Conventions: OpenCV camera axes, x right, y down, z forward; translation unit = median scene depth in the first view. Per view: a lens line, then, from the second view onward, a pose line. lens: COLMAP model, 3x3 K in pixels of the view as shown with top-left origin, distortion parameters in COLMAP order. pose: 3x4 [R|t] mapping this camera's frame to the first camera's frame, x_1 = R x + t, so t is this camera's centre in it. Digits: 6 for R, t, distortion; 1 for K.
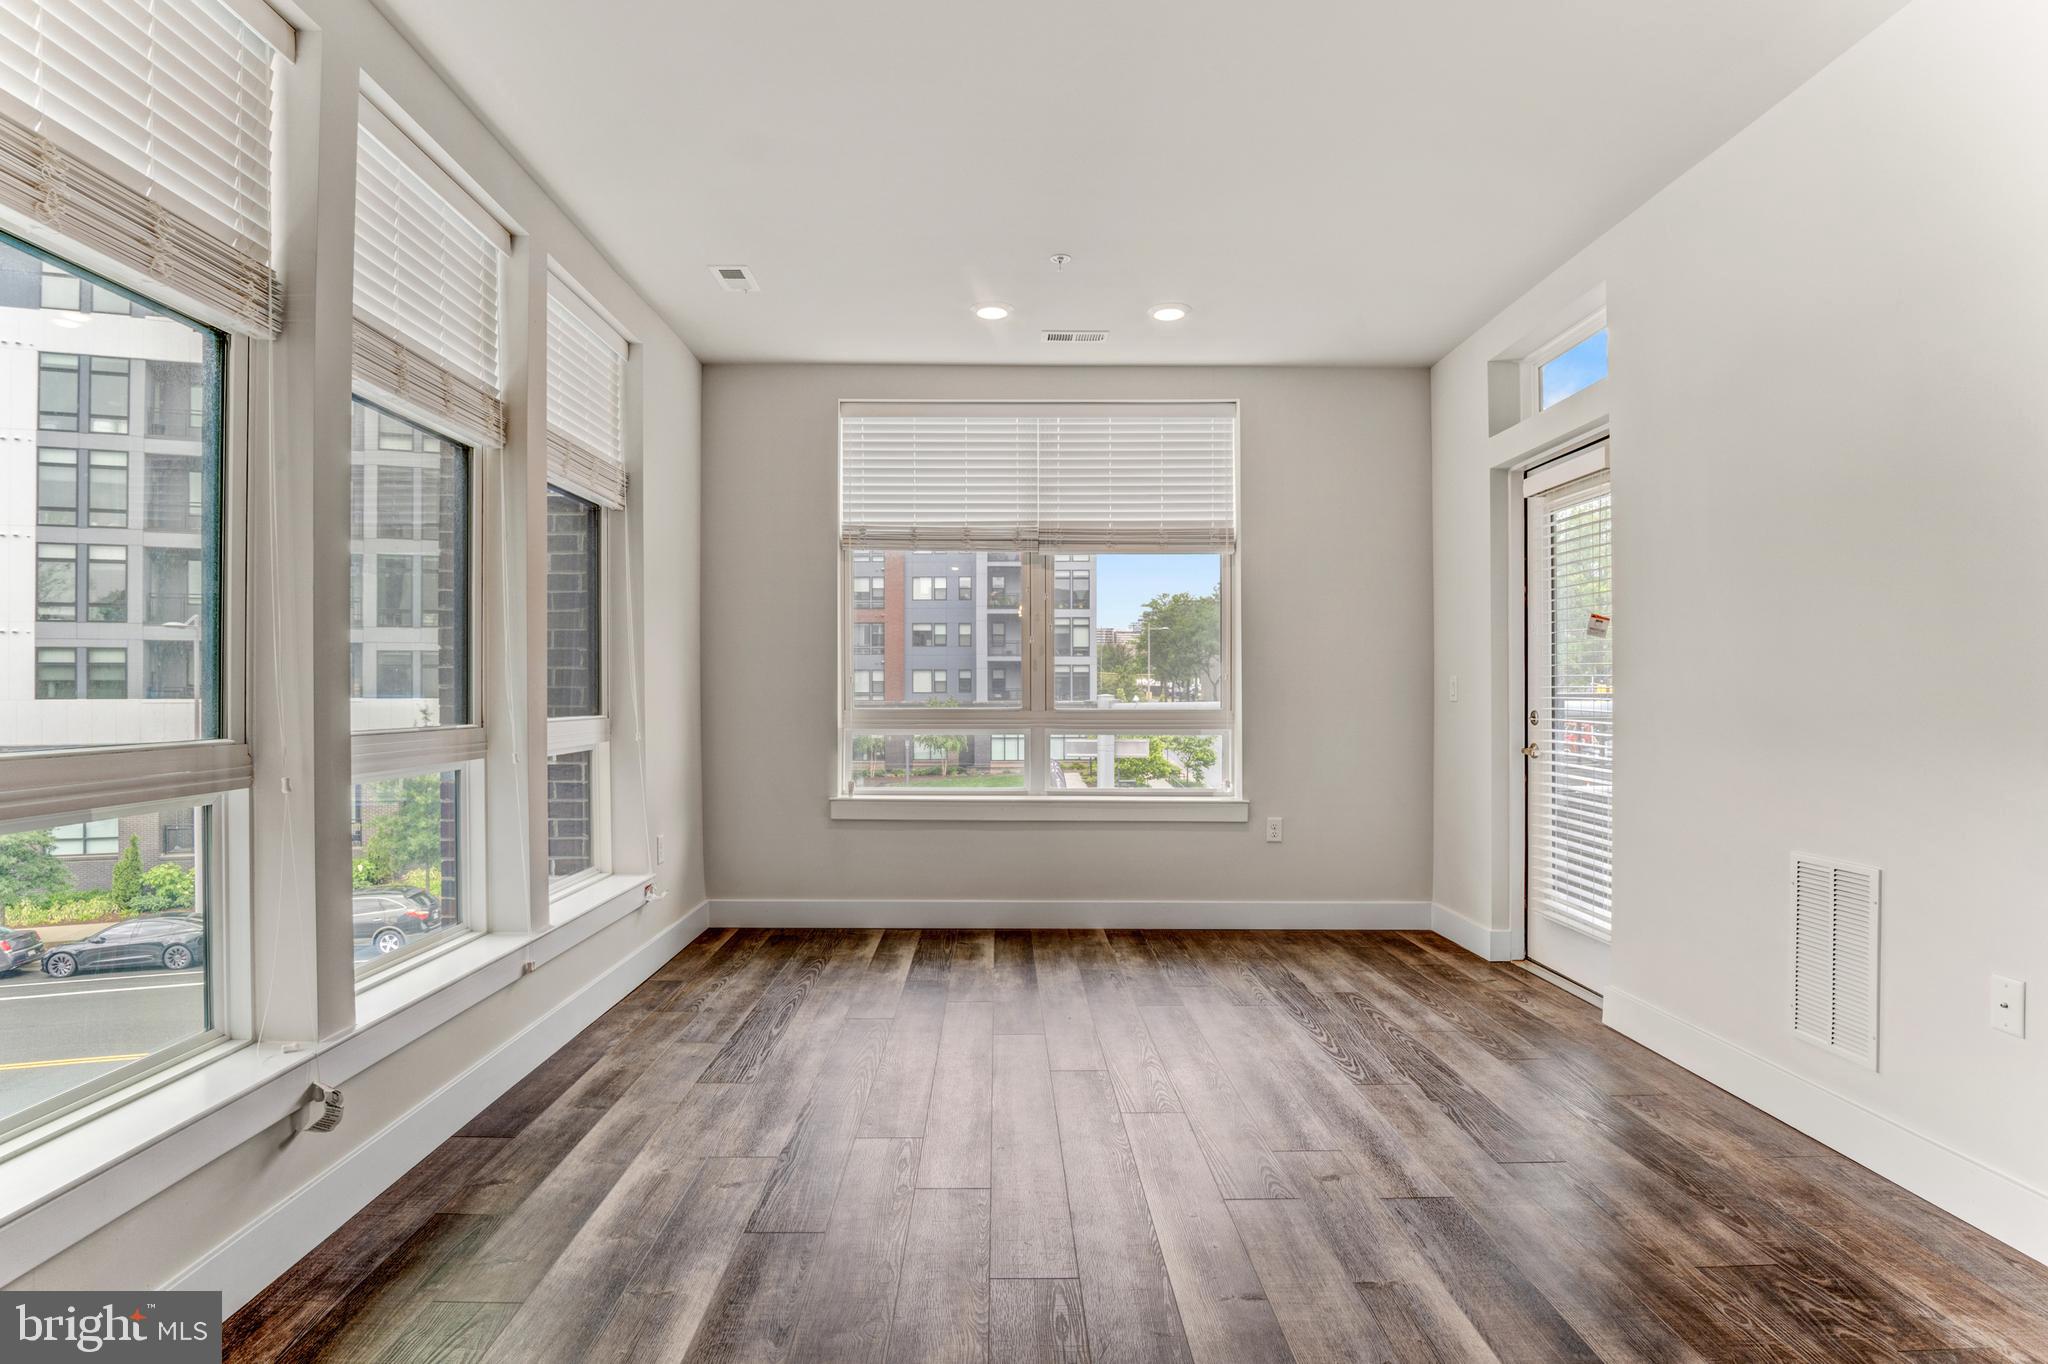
lens RADIAL K [[1078.8, 0, 1025.9], [0, 1078.8, 692.1], [0, 0, 1]] dist [-0.020590, -0.010757]
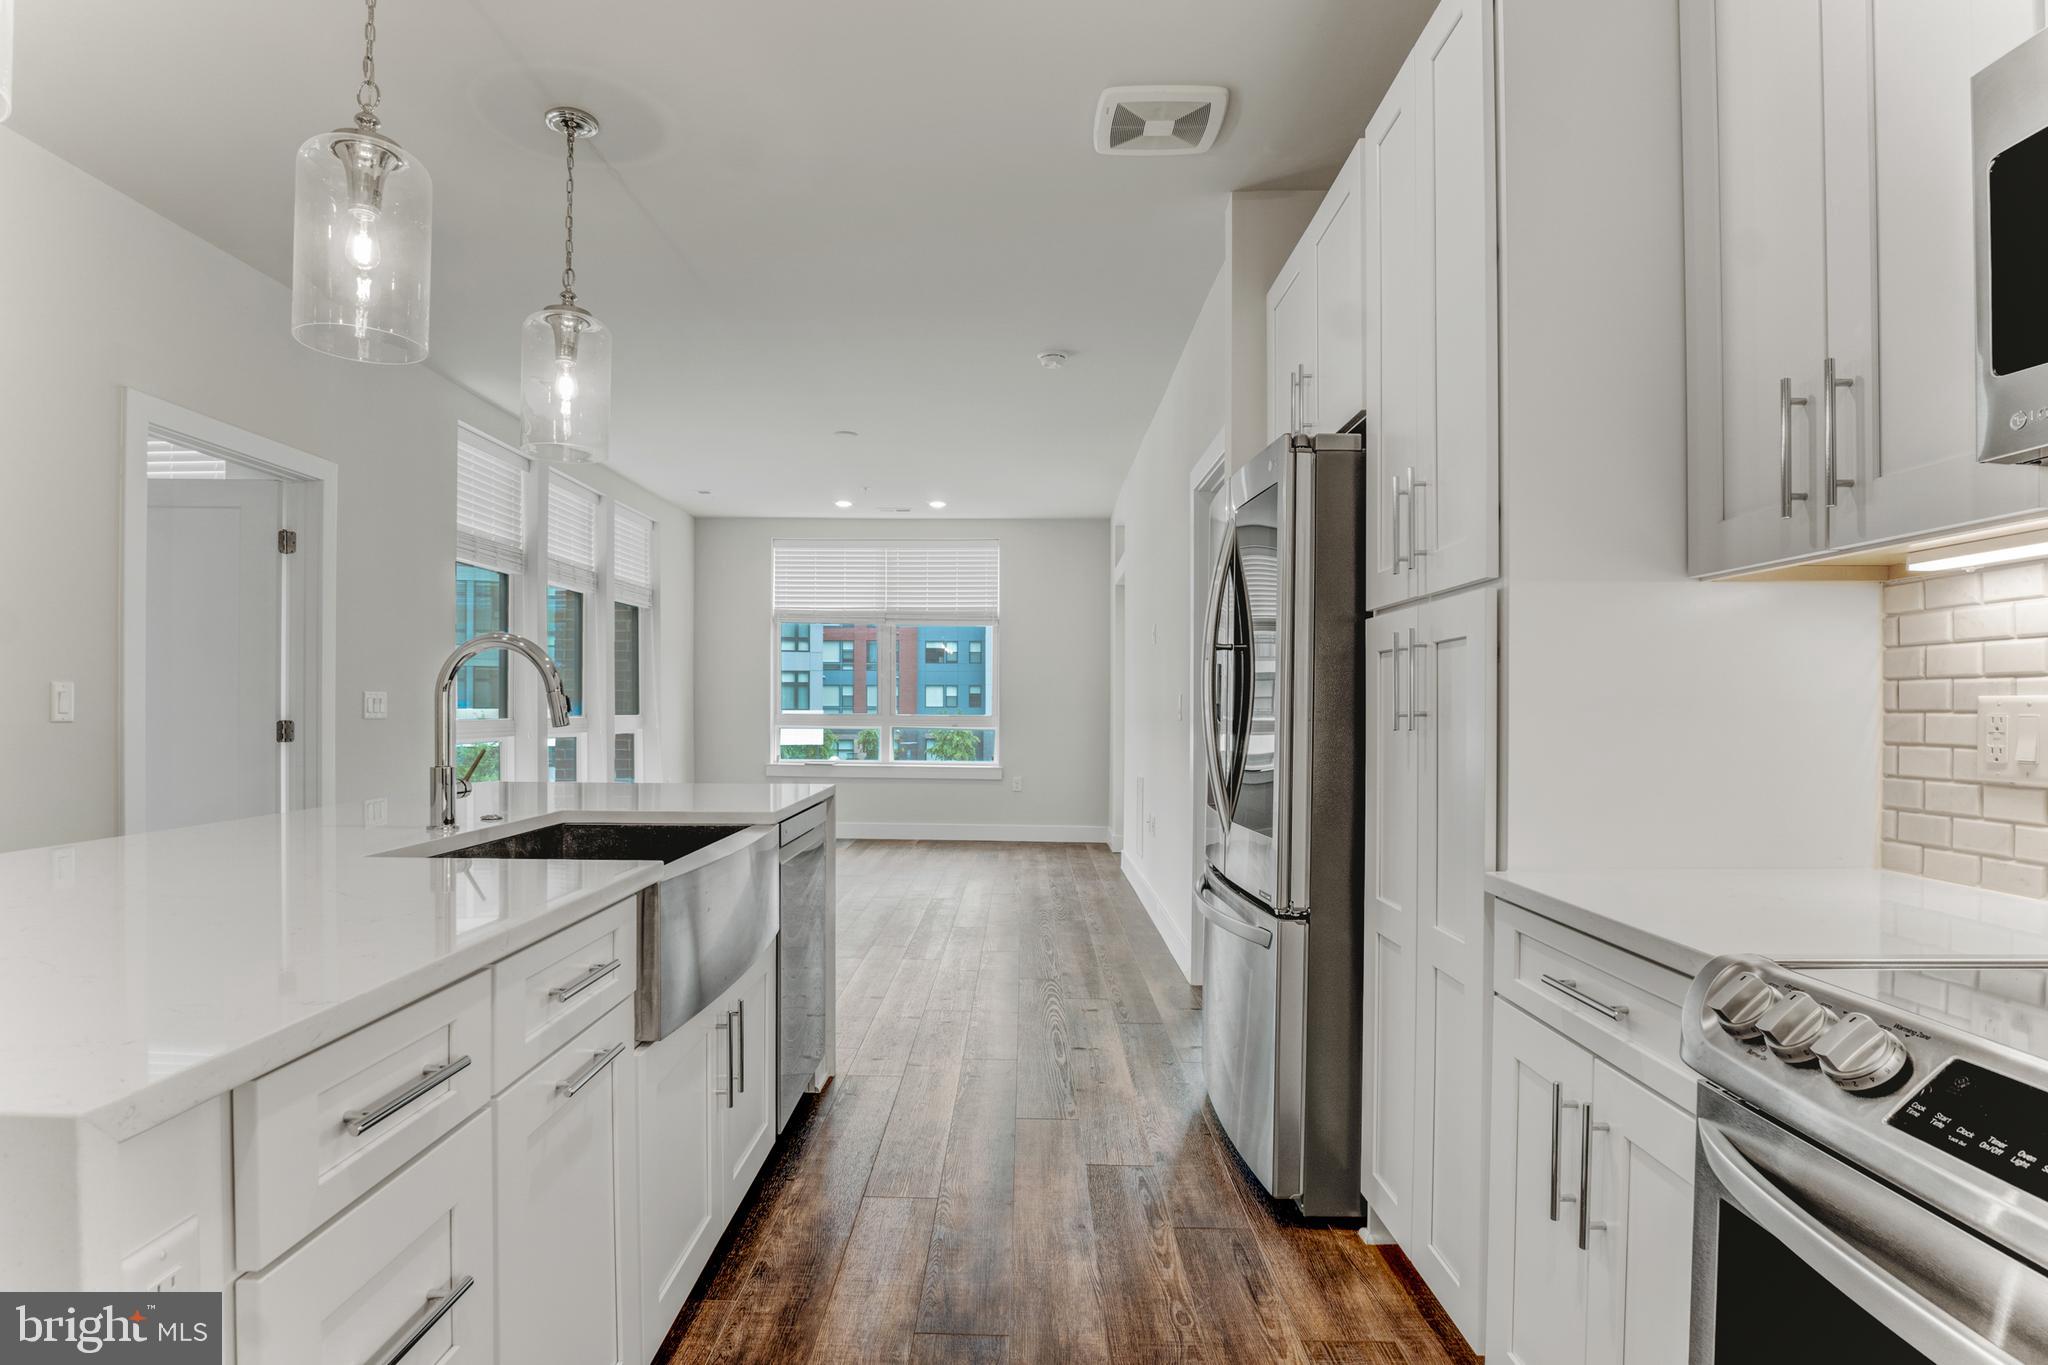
lens RADIAL K [[1076.8, 0, 1023.0], [0, 1076.8, 731.9], [0, 0, 1]] dist [-0.031024, 0.000919]
pose [[0.999587, 0.008998, -0.027302, 0.337510], [-0.008376, 0.999705, 0.022800, 0.001726], [0.027499, -0.022562, 0.999367, -0.880098]]
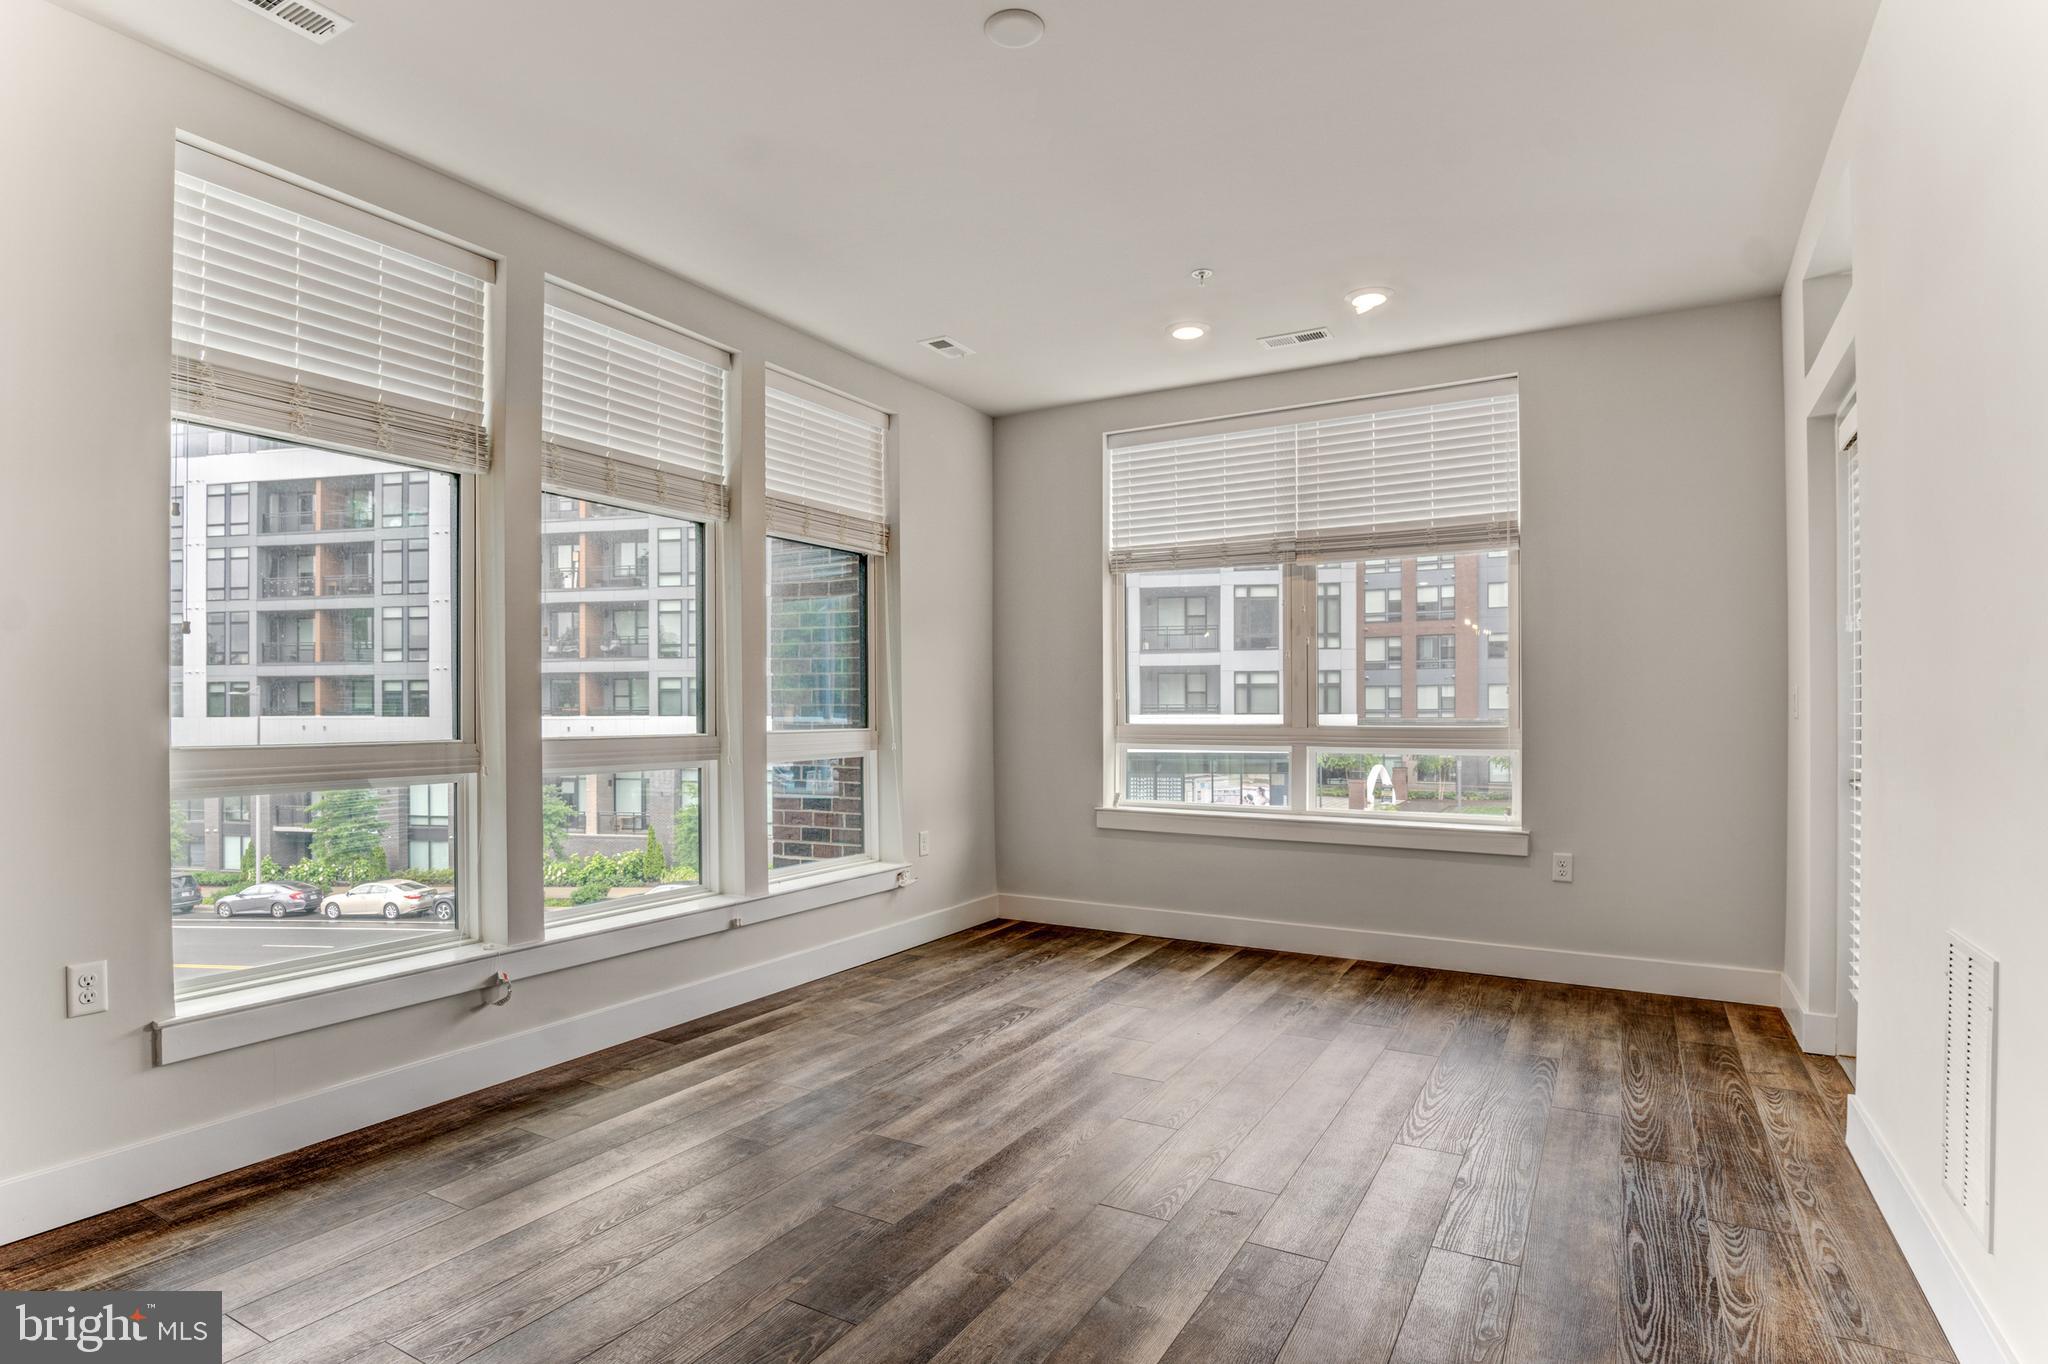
lens RADIAL K [[1086.2, 0, 1002.5], [0, 1086.2, 714.7], [0, 0, 1]] dist [-0.030259, -0.000355]
pose [[0.853705, 0.000411, -0.520757, 0.348873], [0.002288, 0.999987, 0.004539, 0.001153], [0.520752, -0.005066, 0.853693, 0.040093]]
